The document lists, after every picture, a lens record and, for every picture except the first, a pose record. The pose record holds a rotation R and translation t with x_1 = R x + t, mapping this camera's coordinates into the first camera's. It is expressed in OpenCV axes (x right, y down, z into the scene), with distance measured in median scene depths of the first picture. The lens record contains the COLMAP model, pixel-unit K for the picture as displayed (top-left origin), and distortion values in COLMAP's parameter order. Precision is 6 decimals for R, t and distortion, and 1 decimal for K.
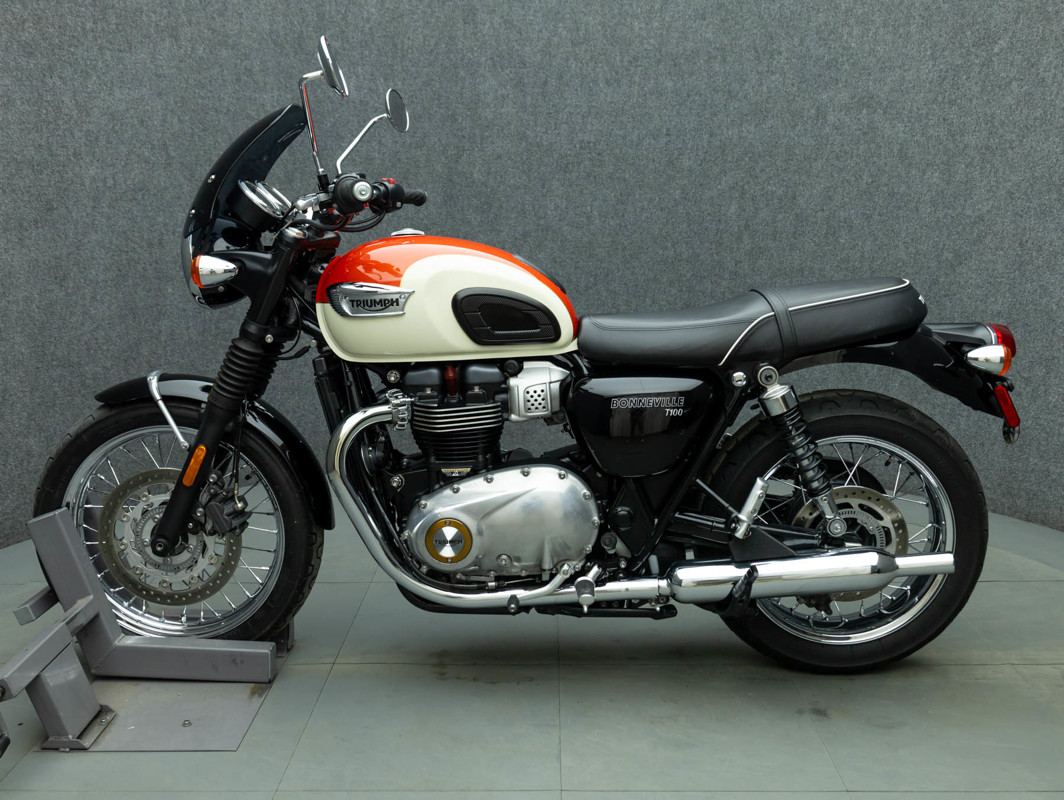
lens RADIAL K [[1149.3, 0, 531.8], [0, 1149.3, 413.2], [0, 0, 1]] dist [0.016269, 0.000000]
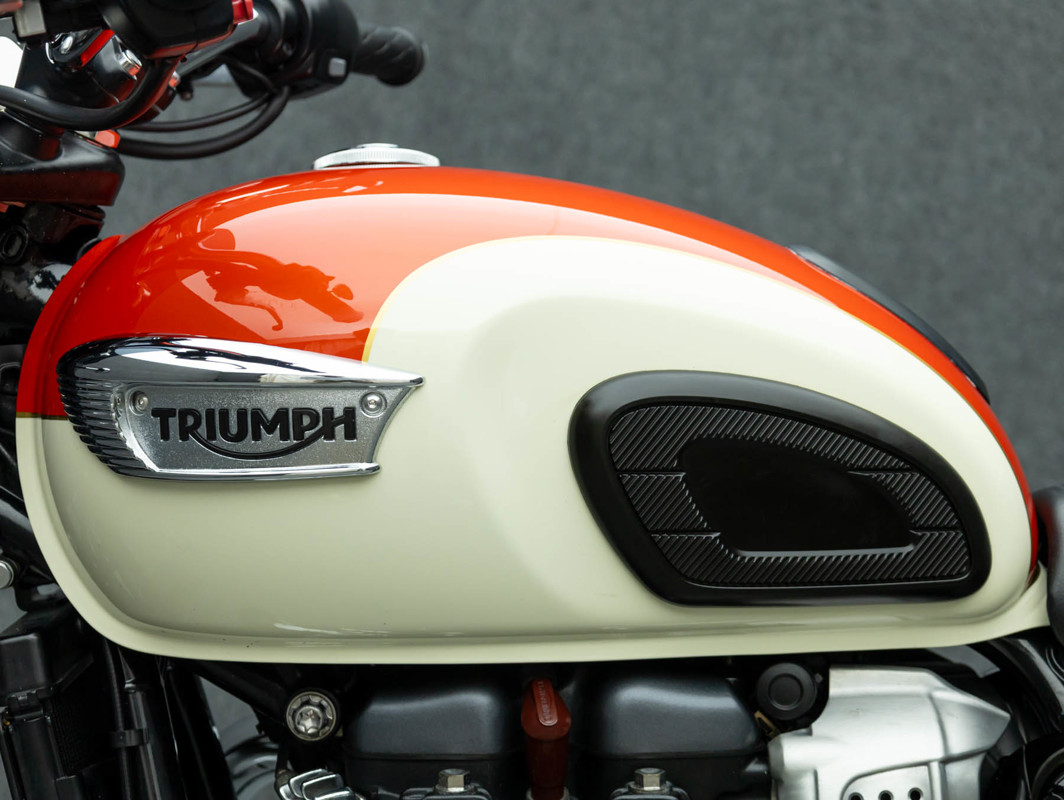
lens RADIAL K [[2499.5, 0, 524.6], [0, 2499.5, 362.6], [0, 0, 1]] dist [0.019303, 0.000000]
pose [[0.999689, 0.024887, 0.001865, -0.077333], [-0.024495, 0.992754, -0.117642, -0.045742], [-0.004779, 0.117559, 0.993054, 0.453217]]
